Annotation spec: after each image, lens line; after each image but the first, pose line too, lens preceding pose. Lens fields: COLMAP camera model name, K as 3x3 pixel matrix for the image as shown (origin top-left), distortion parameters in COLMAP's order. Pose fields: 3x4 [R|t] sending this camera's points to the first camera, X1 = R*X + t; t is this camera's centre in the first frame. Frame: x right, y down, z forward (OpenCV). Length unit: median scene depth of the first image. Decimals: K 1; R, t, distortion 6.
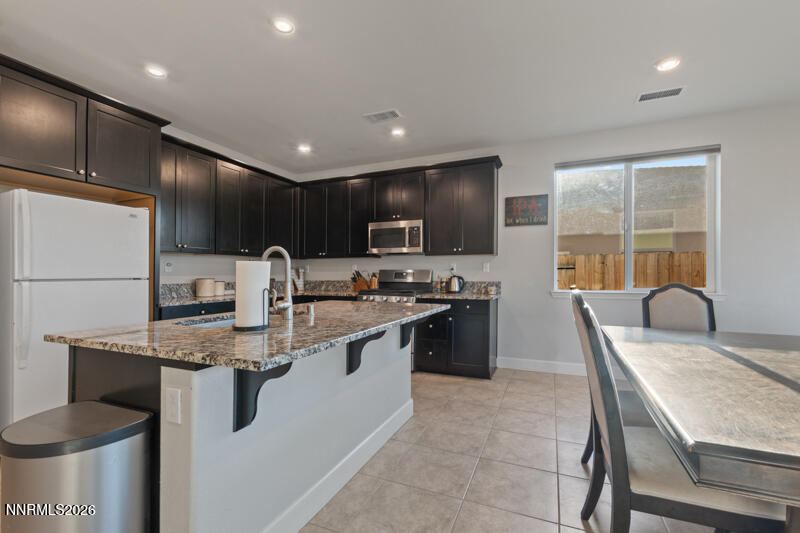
lens RADIAL K [[350.9, 0, 402.3], [0, 350.9, 270.8], [0, 0, 1]] dist [0.002508, 0.000176]
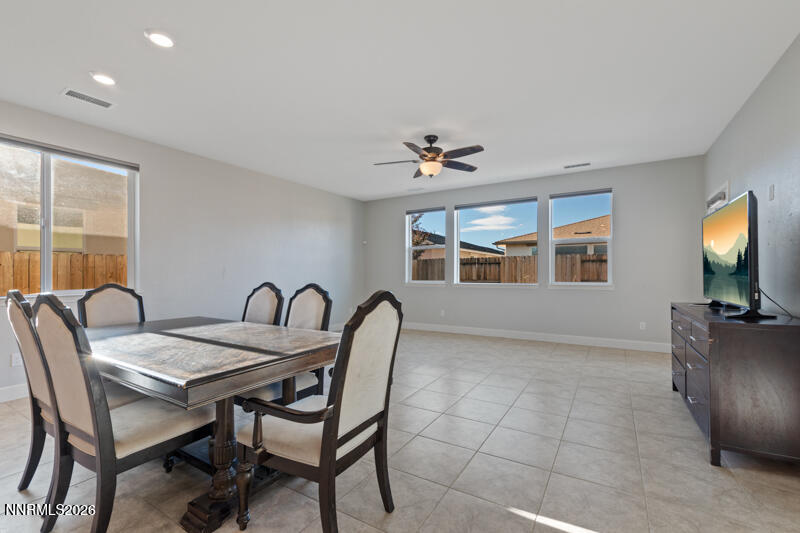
lens RADIAL K [[350.9, 0, 402.3], [0, 350.9, 270.8], [0, 0, 1]] dist [0.002508, 0.000176]
pose [[0.143321, 0.008439, 0.989640, -0.136221], [-0.004052, 0.999960, -0.007940, 0.000011], [-0.989668, -0.002872, 0.143350, -0.041265]]
